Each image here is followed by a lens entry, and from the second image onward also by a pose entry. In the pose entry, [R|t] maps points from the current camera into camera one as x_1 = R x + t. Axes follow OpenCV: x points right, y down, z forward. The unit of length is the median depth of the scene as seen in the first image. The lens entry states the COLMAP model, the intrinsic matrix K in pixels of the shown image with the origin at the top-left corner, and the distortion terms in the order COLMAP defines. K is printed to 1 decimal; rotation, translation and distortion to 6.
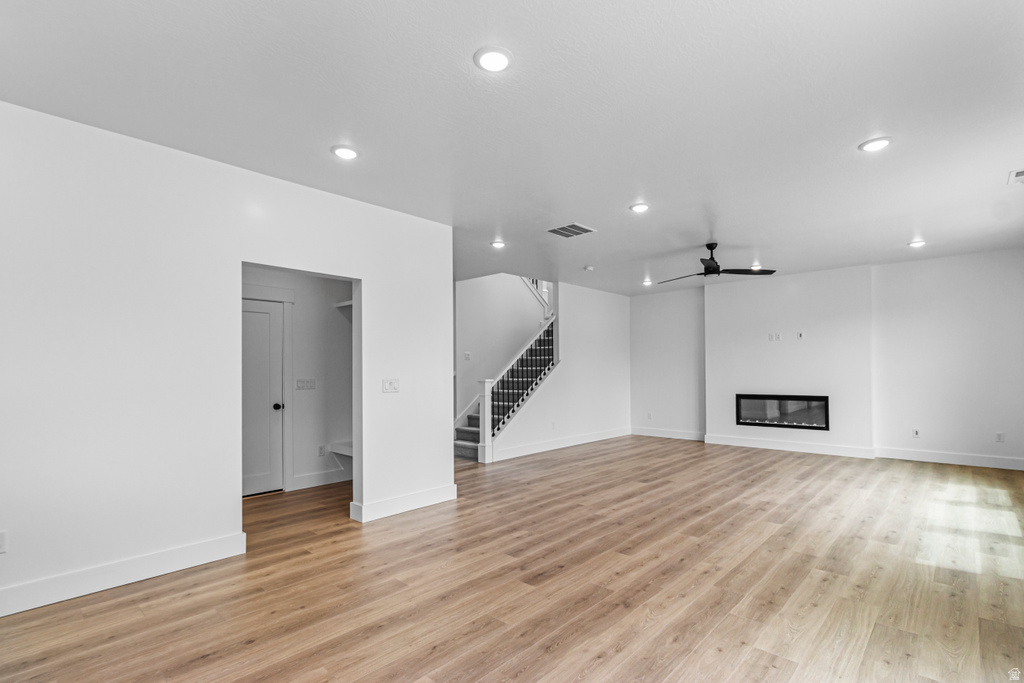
lens RADIAL K [[483.8, 0, 512.7], [0, 483.8, 368.0], [0, 0, 1]] dist [0.010641, 0.000074]
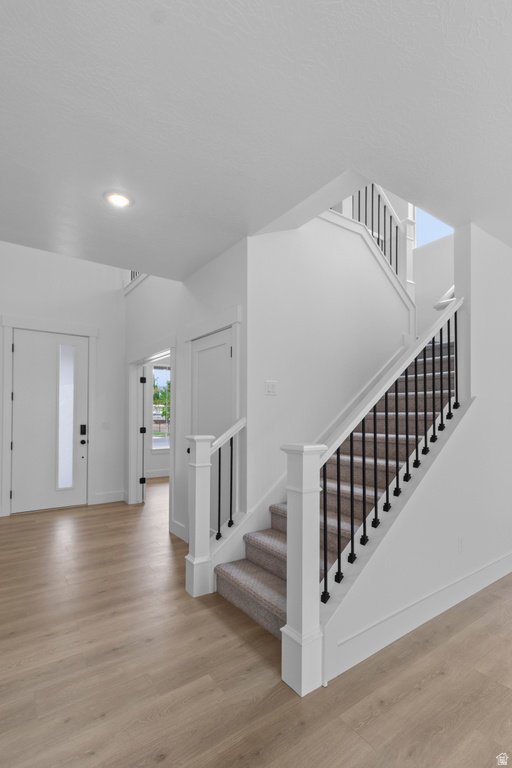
lens RADIAL K [[362.8, 0, 259.3], [0, 362.8, 409.6], [0, 0, 1]] dist [0.010641, 0.000074]
pose [[0.980910, 0.007939, -0.194301, -0.037933], [-0.009715, 0.999919, -0.008188, 0.001169], [0.194220, 0.009919, 0.980908, 0.744919]]
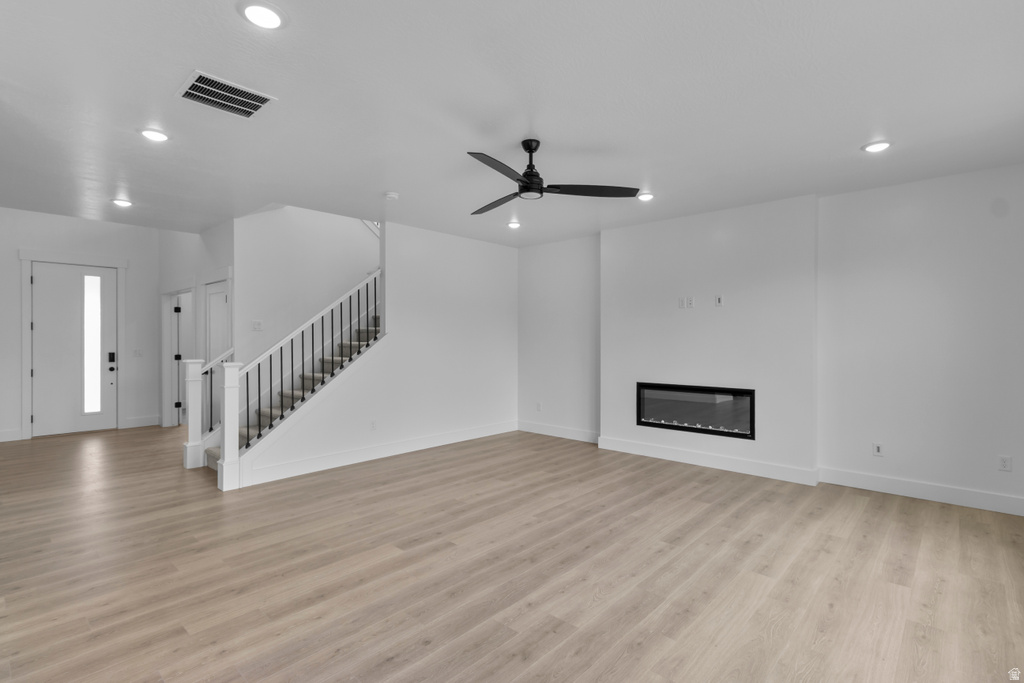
lens RADIAL K [[483.8, 0, 514.6], [0, 483.8, 338.3], [0, 0, 1]] dist [0.010641, 0.000074]
pose [[0.999924, 0.009477, 0.007869, 0.328328], [-0.009535, 0.999927, 0.007469, -0.017344], [-0.007798, -0.007544, 0.999941, 0.344135]]
